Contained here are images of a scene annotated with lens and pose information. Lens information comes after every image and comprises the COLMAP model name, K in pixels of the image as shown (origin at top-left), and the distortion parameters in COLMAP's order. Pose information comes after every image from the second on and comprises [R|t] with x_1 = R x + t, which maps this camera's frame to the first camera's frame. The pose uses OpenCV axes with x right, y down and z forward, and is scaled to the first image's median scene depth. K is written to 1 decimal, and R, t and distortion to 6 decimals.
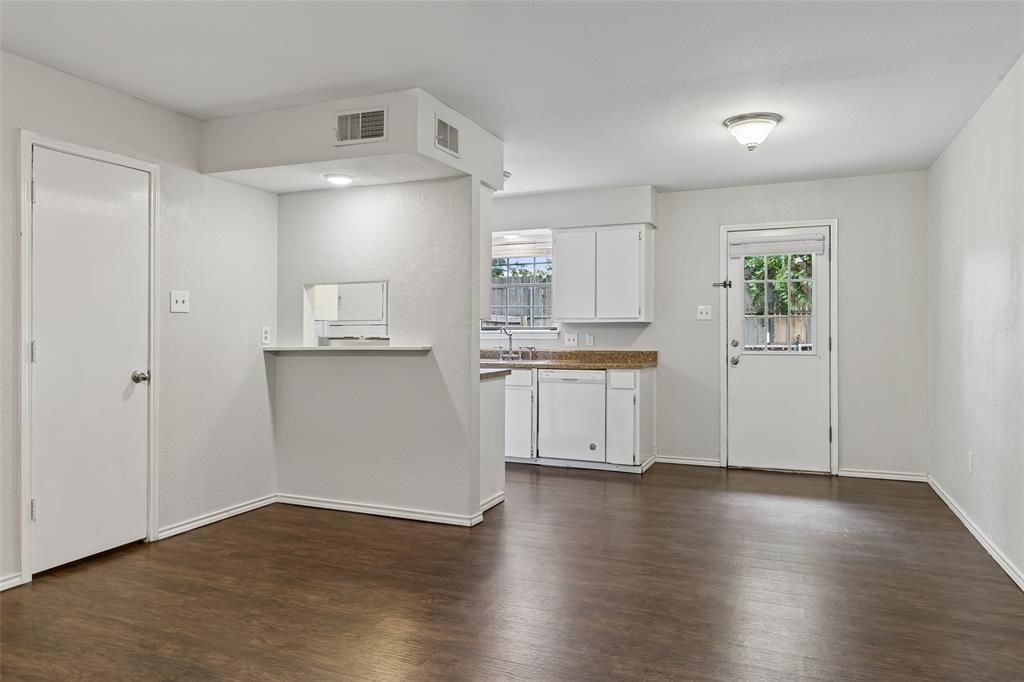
lens RADIAL K [[671.6, 0, 511.2], [0, 671.6, 334.7], [0, 0, 1]] dist [0.020330, -0.000396]
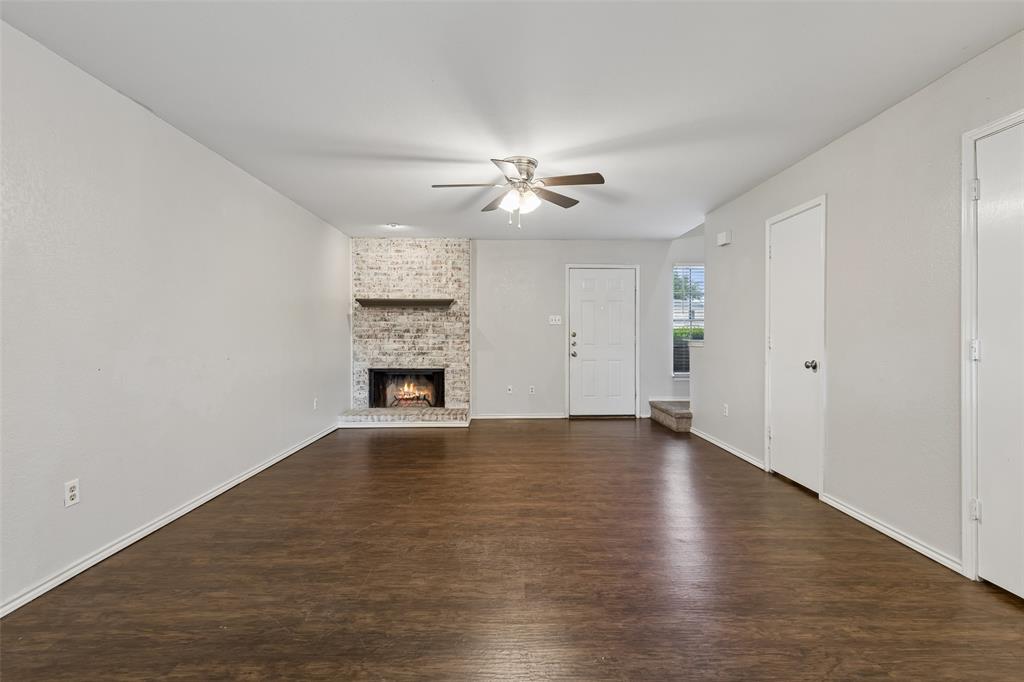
lens RADIAL K [[463.1, 0, 515.1], [0, 463.1, 339.3], [0, 0, 1]] dist [0.013429, -0.000932]
pose [[-0.910347, 0.005629, -0.413807, 0.108002], [0.000151, 0.999912, 0.013270, -0.000344], [0.413846, 0.012018, -0.910268, 0.763142]]
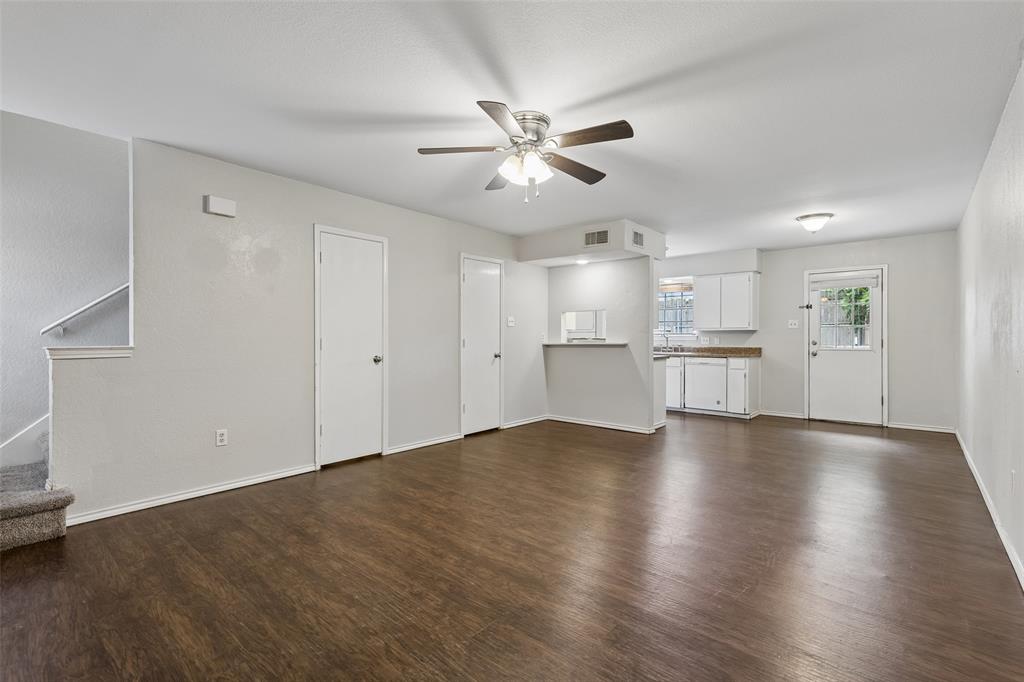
lens RADIAL K [[463.1, 0, 515.1], [0, 463.1, 339.3], [0, 0, 1]] dist [0.013429, -0.000932]
pose [[0.953900, 0.002367, -0.300114, -0.019470], [-0.002208, 0.999997, 0.000869, 0.004770], [0.300116, -0.000166, 0.953903, -0.297687]]
